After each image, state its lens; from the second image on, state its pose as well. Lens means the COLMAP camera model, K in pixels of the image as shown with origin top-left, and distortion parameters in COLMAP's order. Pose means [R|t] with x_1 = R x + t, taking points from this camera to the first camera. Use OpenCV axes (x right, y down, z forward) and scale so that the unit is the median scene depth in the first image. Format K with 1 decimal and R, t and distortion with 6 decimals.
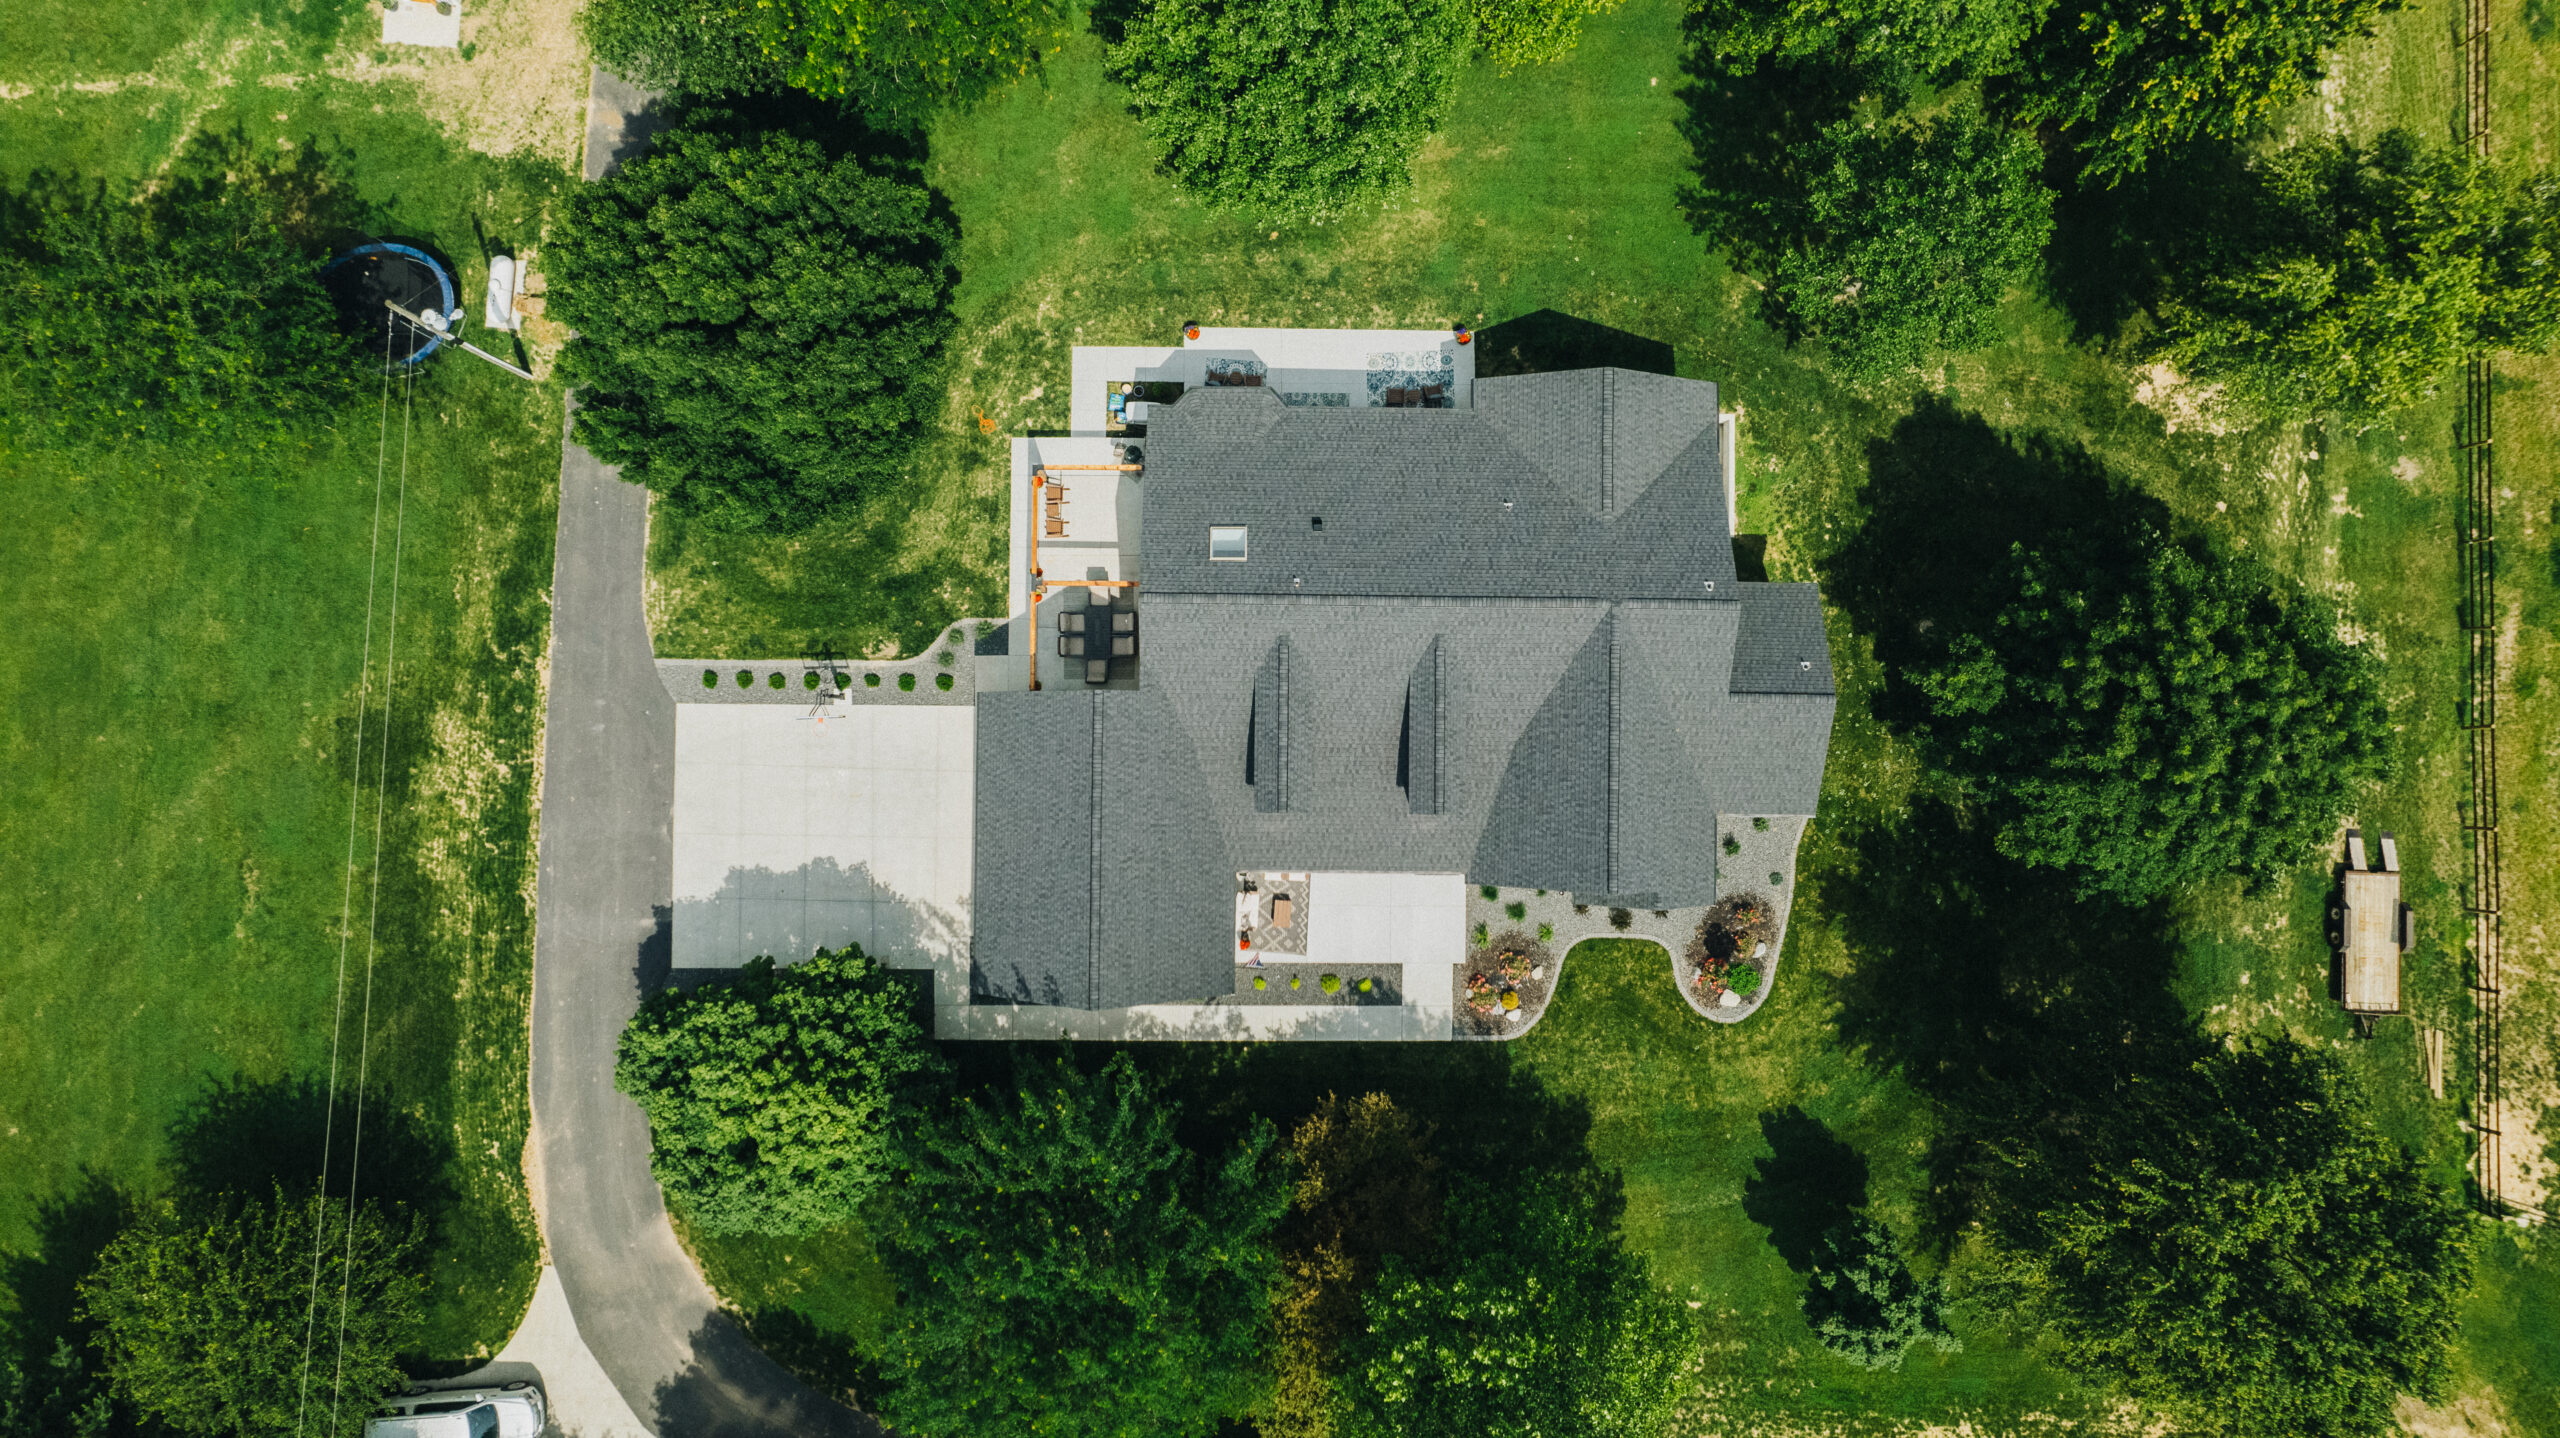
lens RADIAL K [[1638.9, 0, 1287.2], [0, 1638.9, 722.6], [0, 0, 1]] dist [-0.078082, 0.070765]
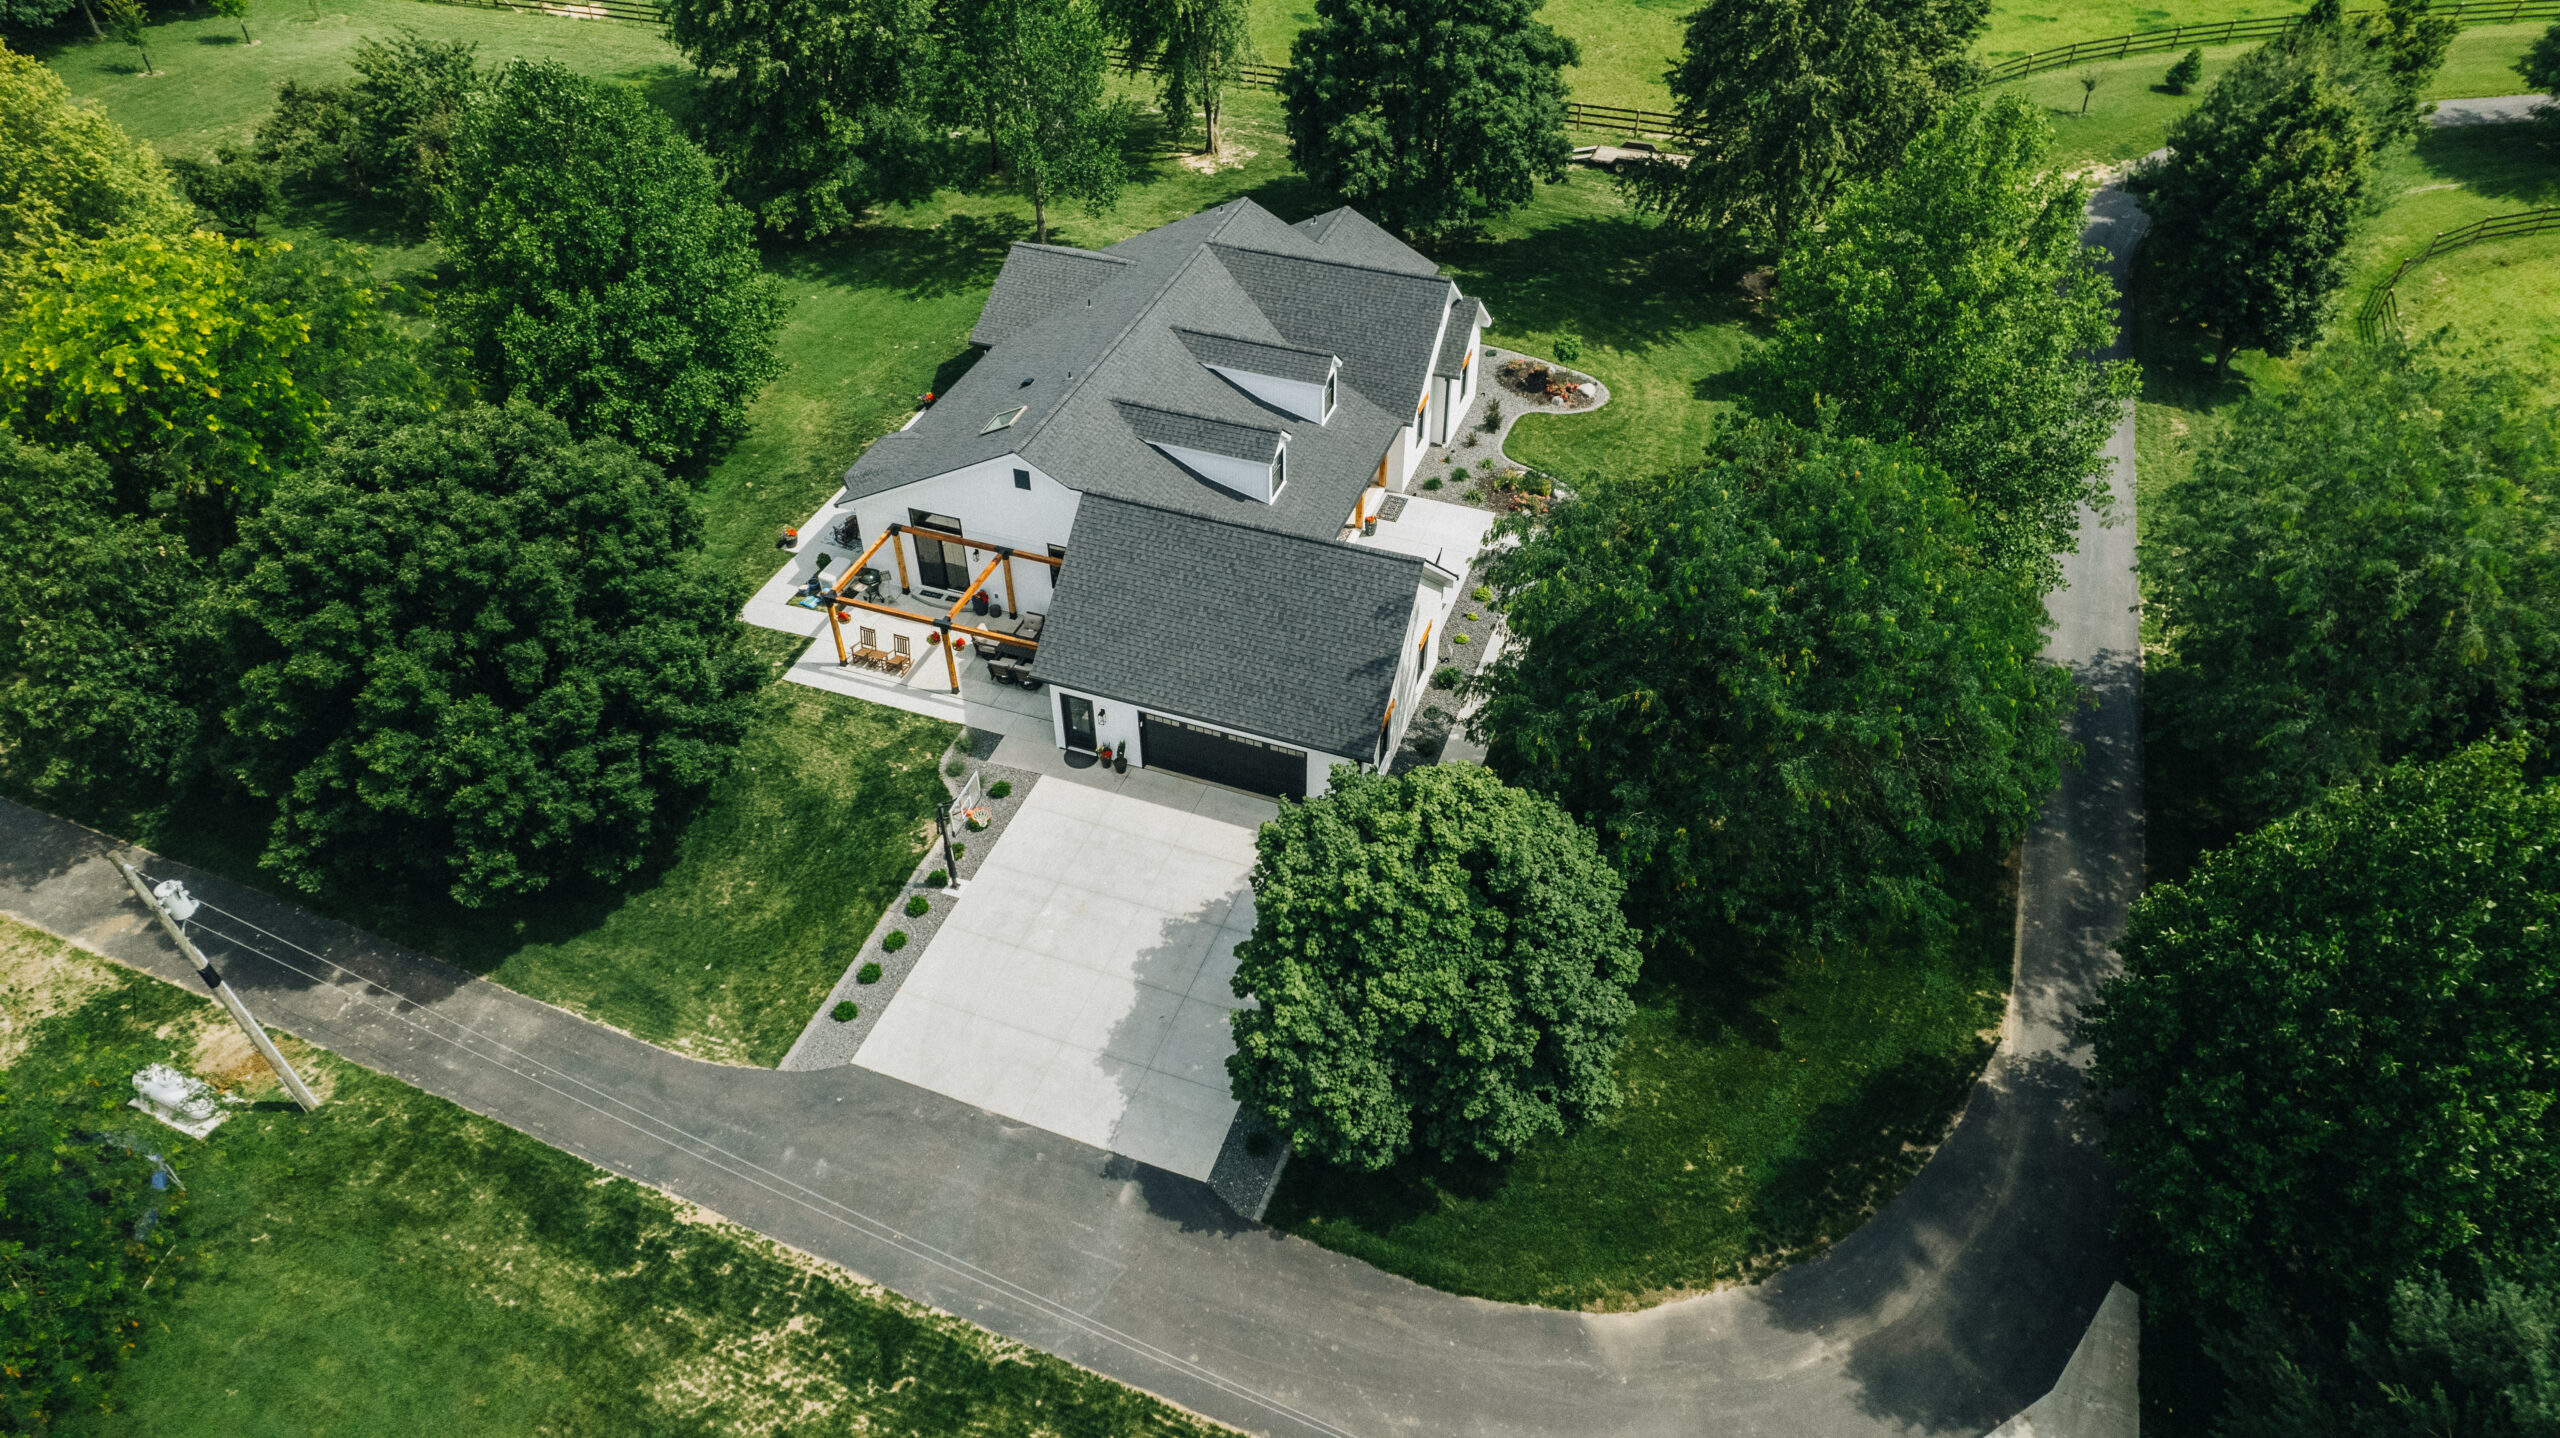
lens RADIAL K [[1647.6, 0, 1280.0], [0, 1647.6, 719.0], [0, 0, 1]] dist [-0.060130, 0.026626]
pose [[0.334241, -0.635632, 0.695884, -0.703460], [0.942478, 0.228779, -0.243713, 0.294544], [-0.004292, 0.737314, 0.675536, 0.423339]]
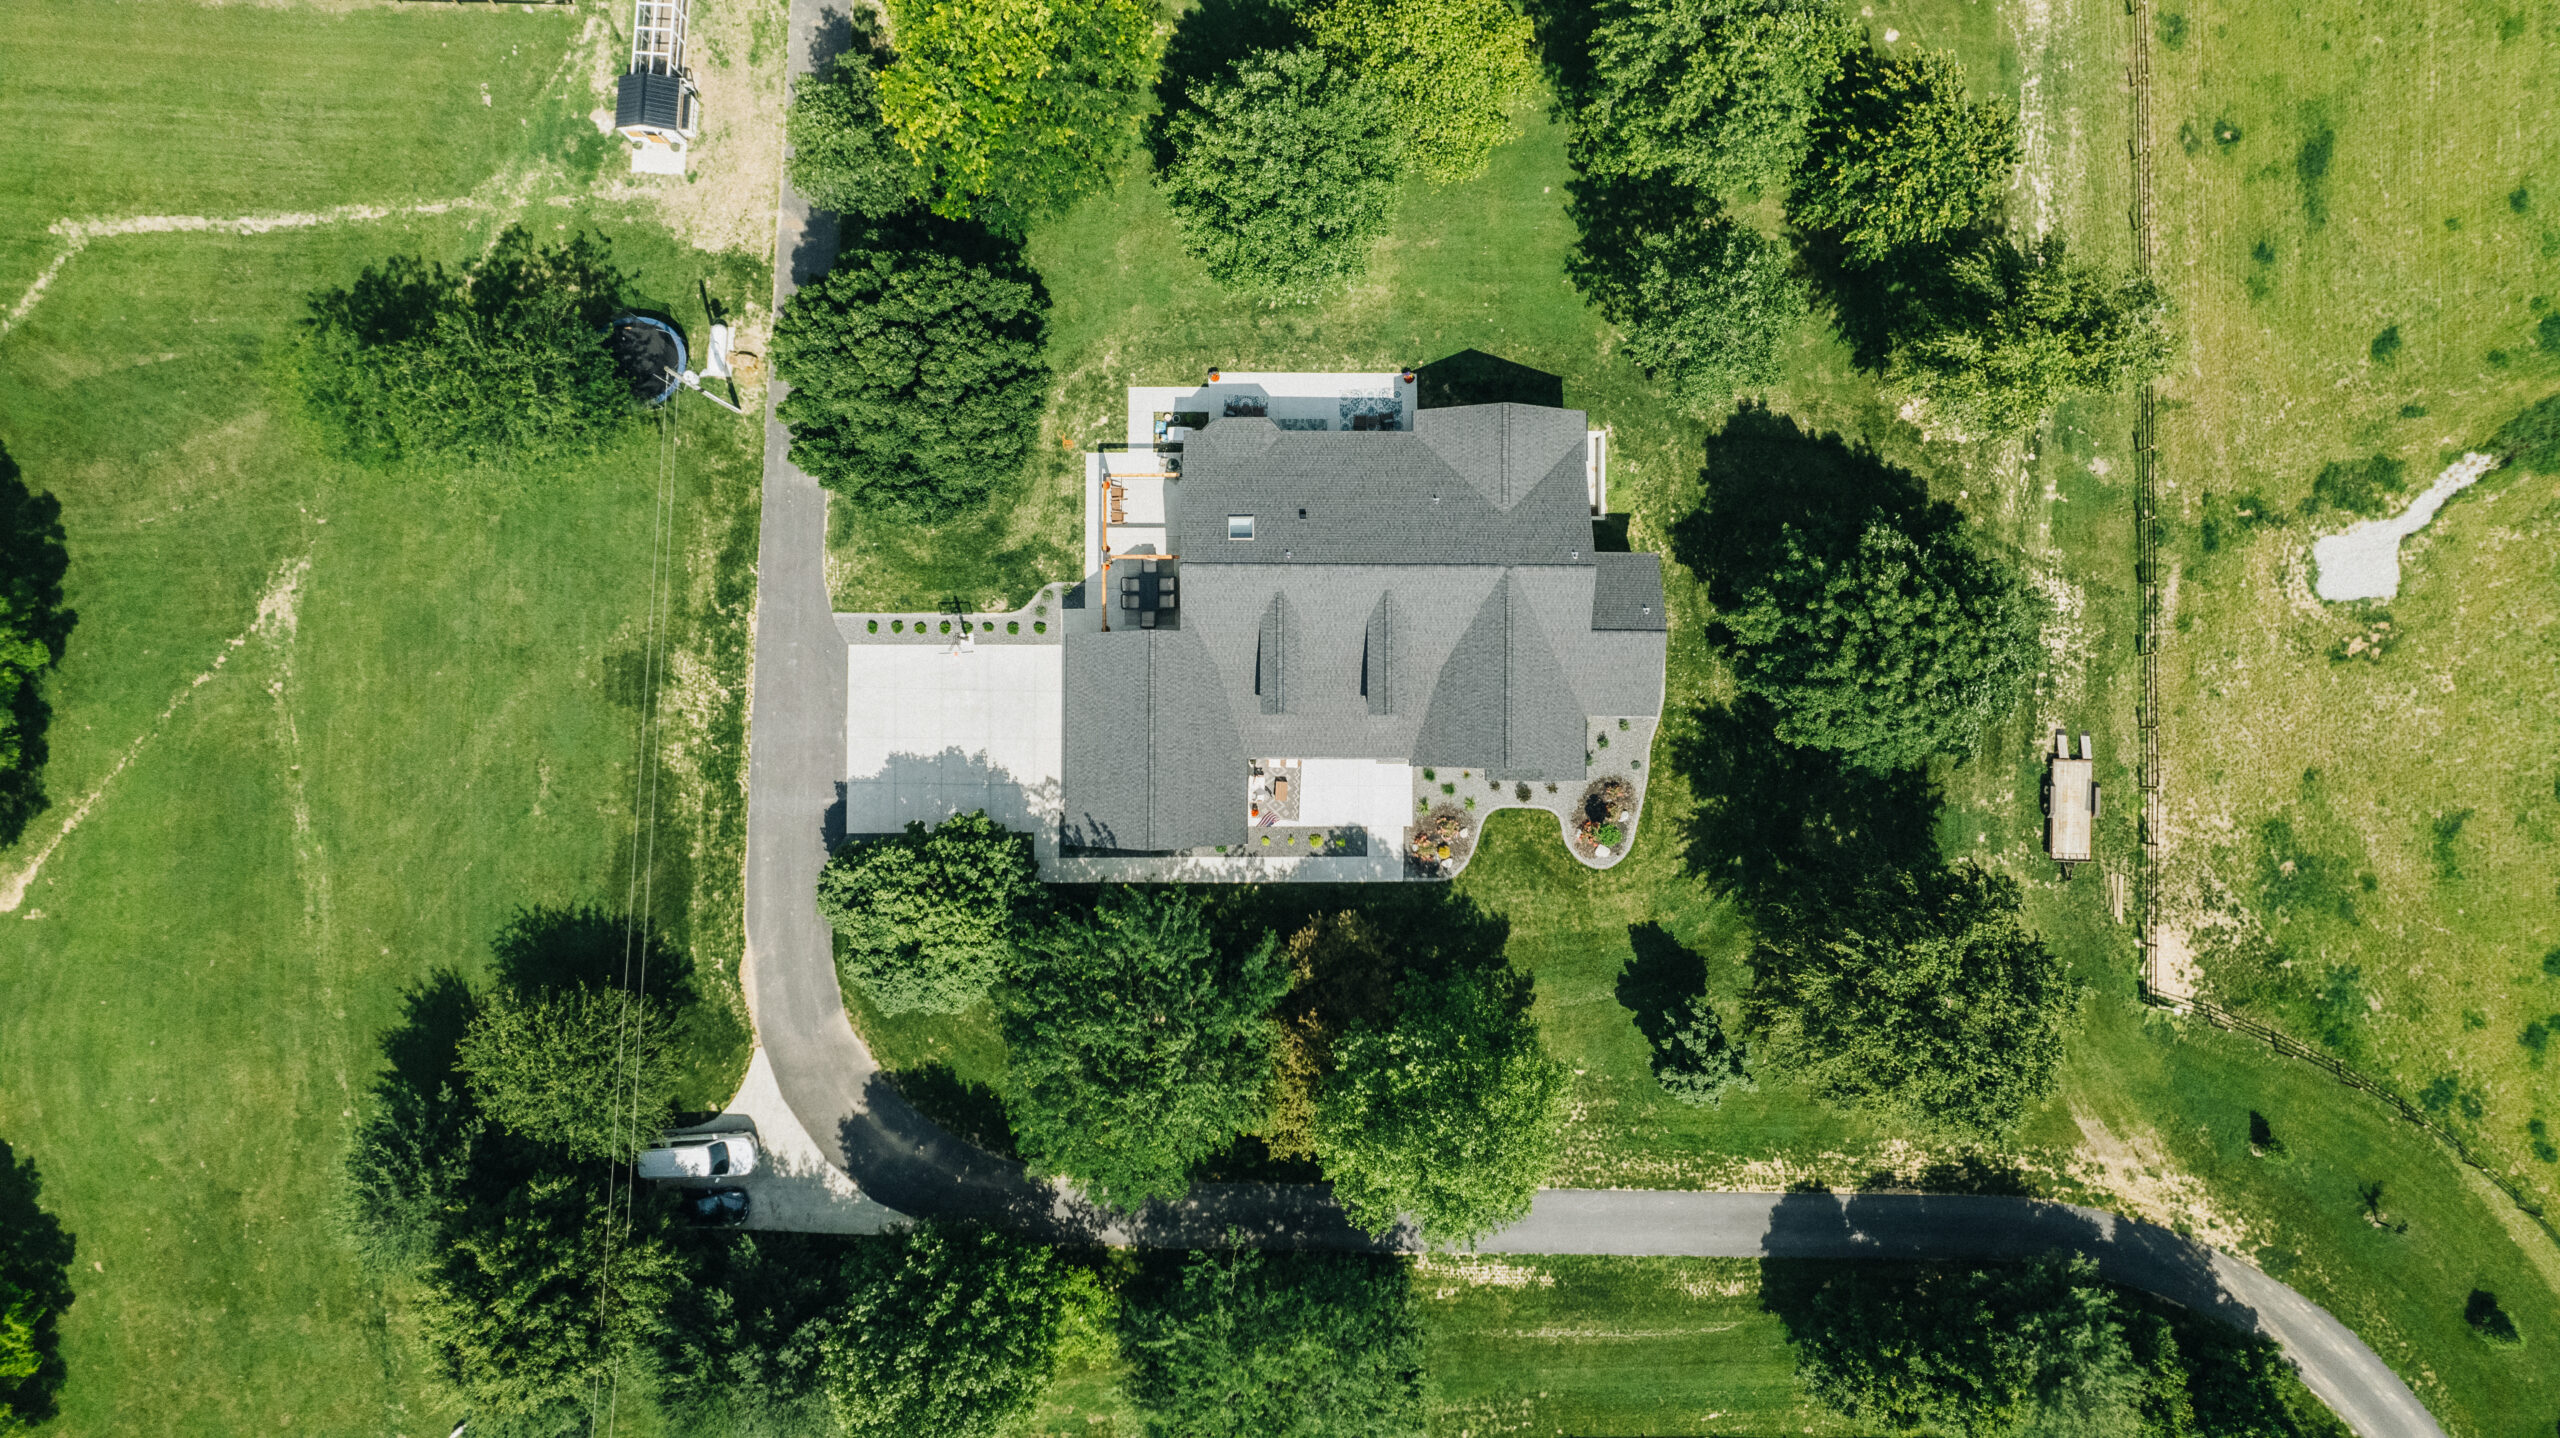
lens RADIAL K [[1647.6, 0, 1280.0], [0, 1647.6, 719.0], [0, 0, 1]] dist [-0.060130, 0.026626]
pose [[0.999913, -0.006415, -0.011511, 0.012332], [0.006567, 0.999891, 0.013236, 0.036129], [0.011425, -0.013310, 0.999846, -0.411980]]
